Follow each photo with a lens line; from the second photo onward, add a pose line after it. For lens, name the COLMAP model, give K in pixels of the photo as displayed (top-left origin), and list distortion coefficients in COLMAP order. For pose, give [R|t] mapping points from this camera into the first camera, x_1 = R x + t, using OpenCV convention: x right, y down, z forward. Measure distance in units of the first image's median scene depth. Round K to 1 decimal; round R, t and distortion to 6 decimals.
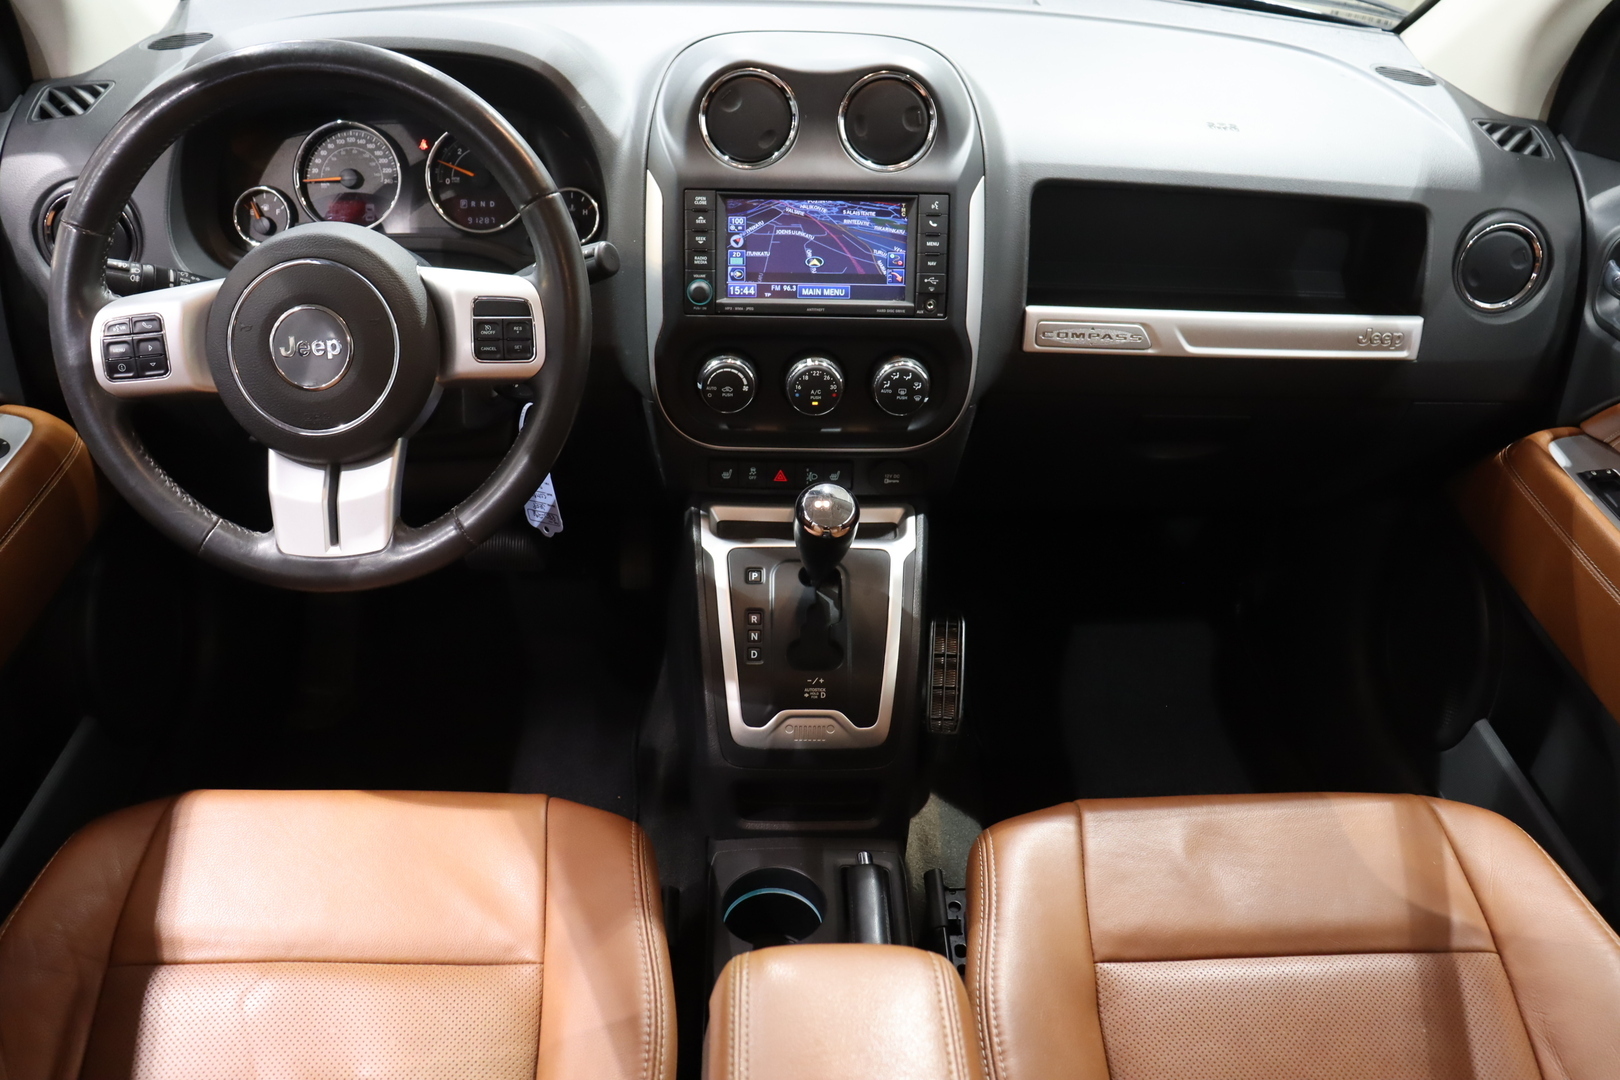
lens RADIAL K [[1420.7, 0, 810.0], [0, 1420.7, 540.0], [0, 0, 1]] dist [-0.092264, -0.000252]
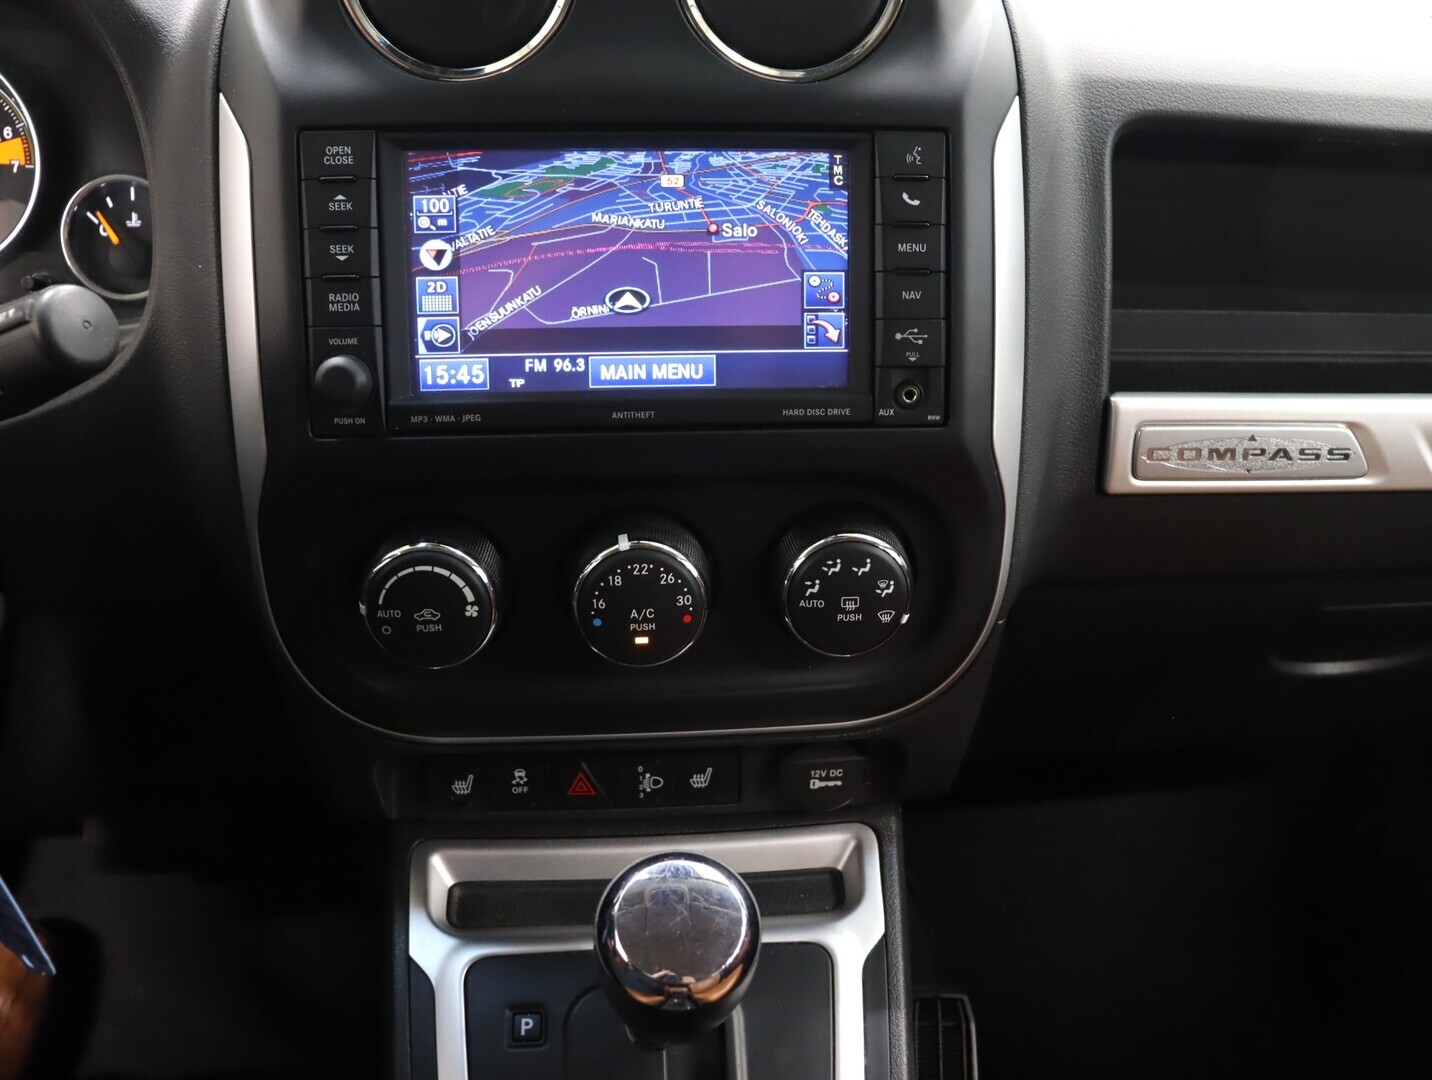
lens RADIAL K [[1163.0, 0, 716.0], [0, 1163.0, 540.0], [0, 0, 1]] dist [-0.003103, -0.000535]
pose [[0.999431, -0.033654, 0.002095, 0.025571], [0.033717, 0.996712, -0.073674, -0.100041], [0.000391, 0.073702, 0.997280, 0.660850]]
